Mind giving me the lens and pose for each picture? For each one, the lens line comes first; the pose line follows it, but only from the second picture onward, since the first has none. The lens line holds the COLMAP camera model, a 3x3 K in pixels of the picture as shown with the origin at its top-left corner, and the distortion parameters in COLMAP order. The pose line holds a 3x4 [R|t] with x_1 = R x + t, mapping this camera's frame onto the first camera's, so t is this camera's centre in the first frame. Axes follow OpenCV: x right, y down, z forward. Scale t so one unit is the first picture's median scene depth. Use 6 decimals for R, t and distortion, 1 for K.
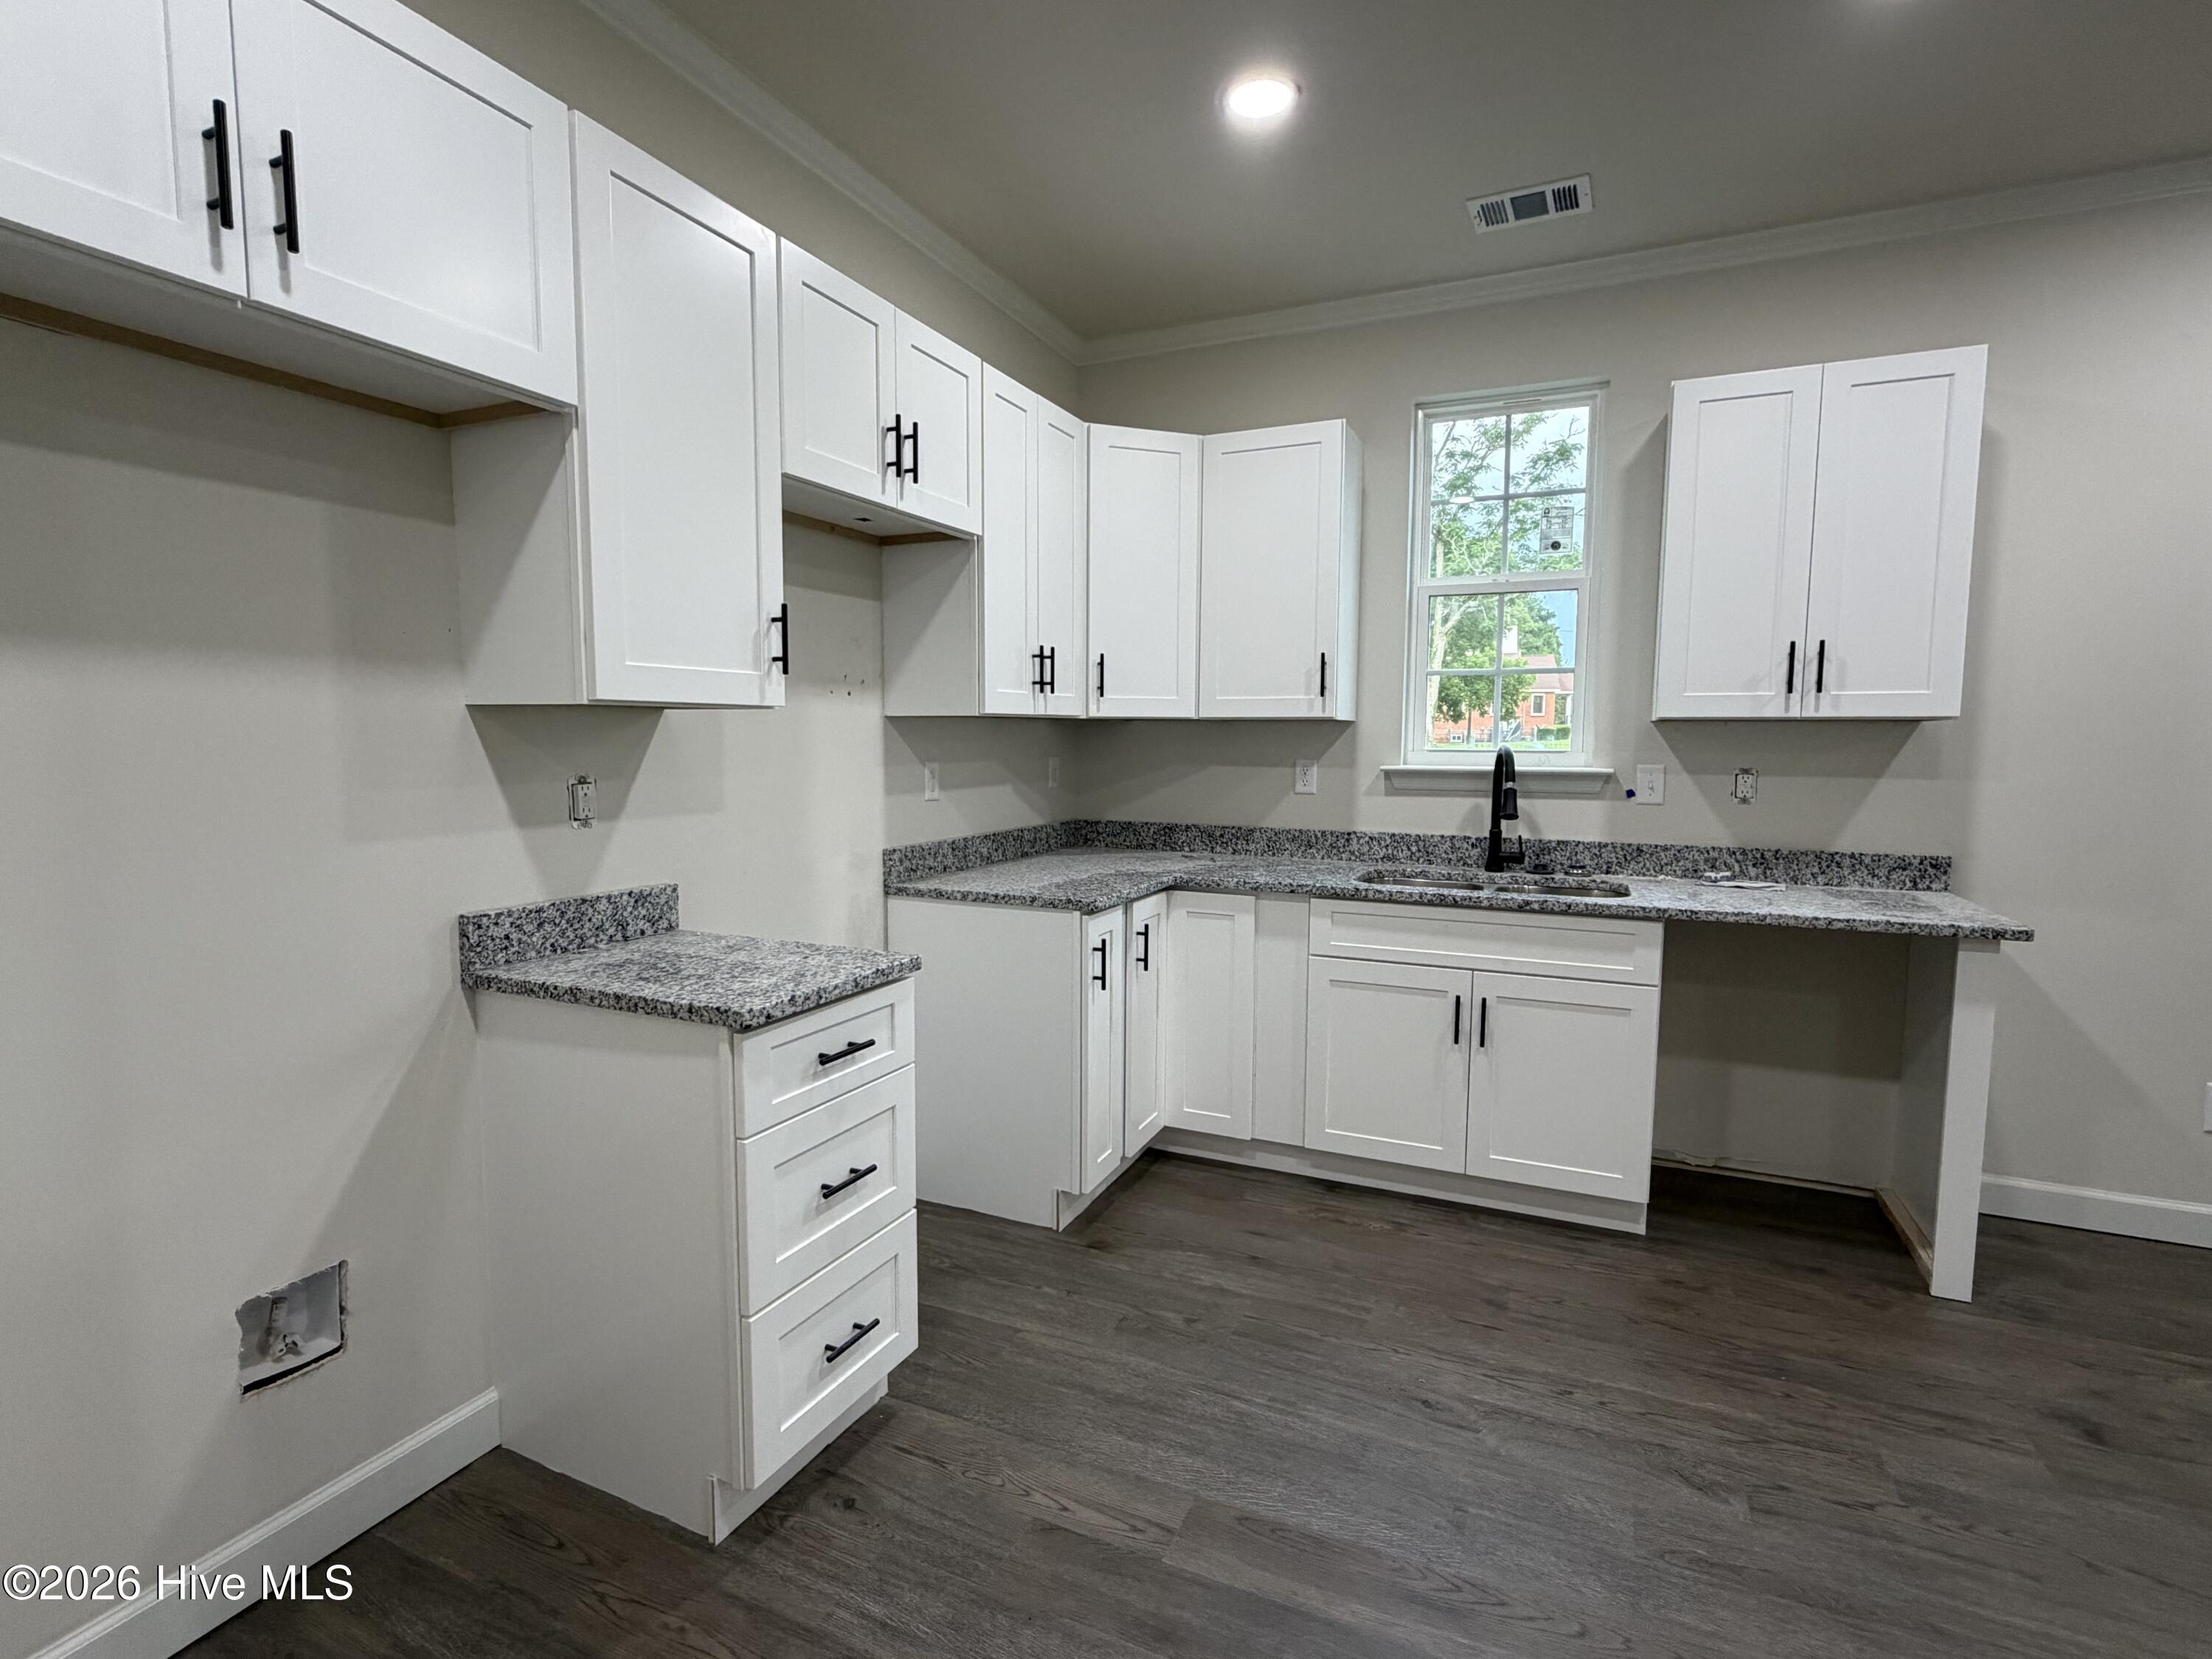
lens RADIAL K [[1060.8, 0, 1100.7], [0, 1060.8, 833.2], [0, 0, 1]] dist [0.002109, -0.001871]
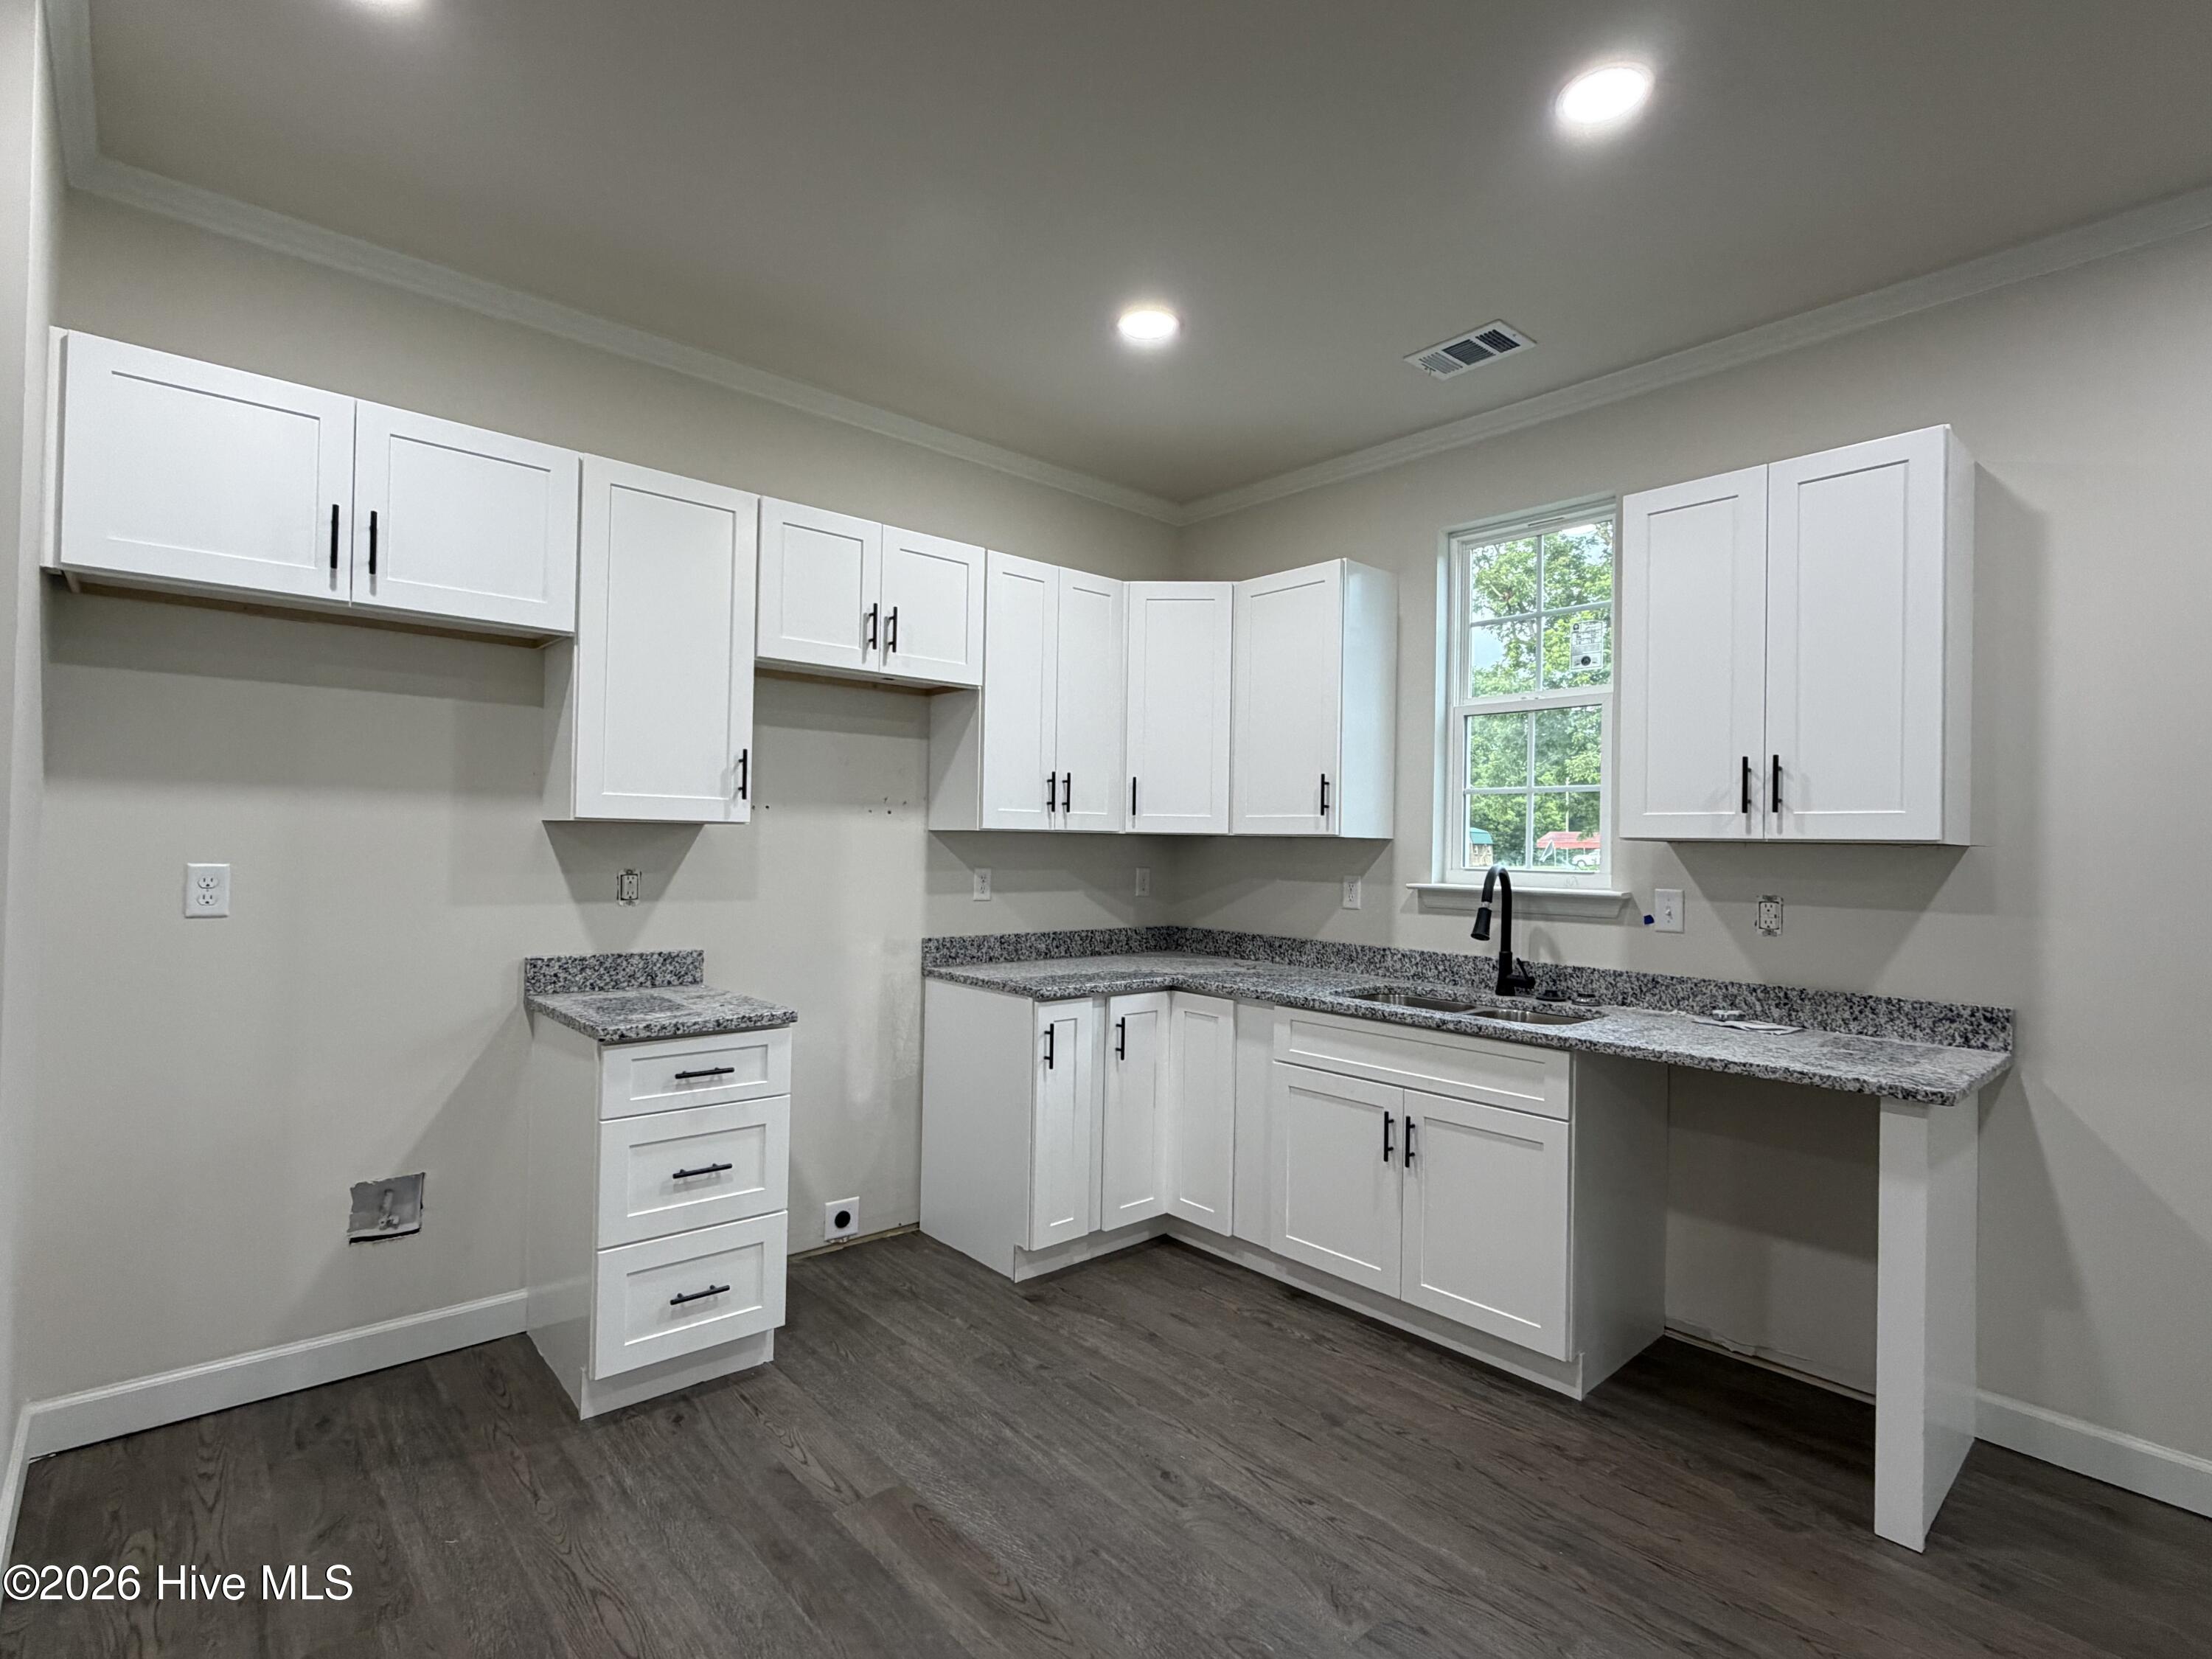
lens RADIAL K [[1060.8, 0, 1101.3], [0, 1060.8, 833.9], [0, 0, 1]] dist [0.002109, -0.001871]
pose [[0.915639, 0.008867, -0.401904, 0.506420], [-0.051849, 0.994011, -0.096195, 0.002585], [0.398644, 0.108918, 0.910615, -0.050536]]
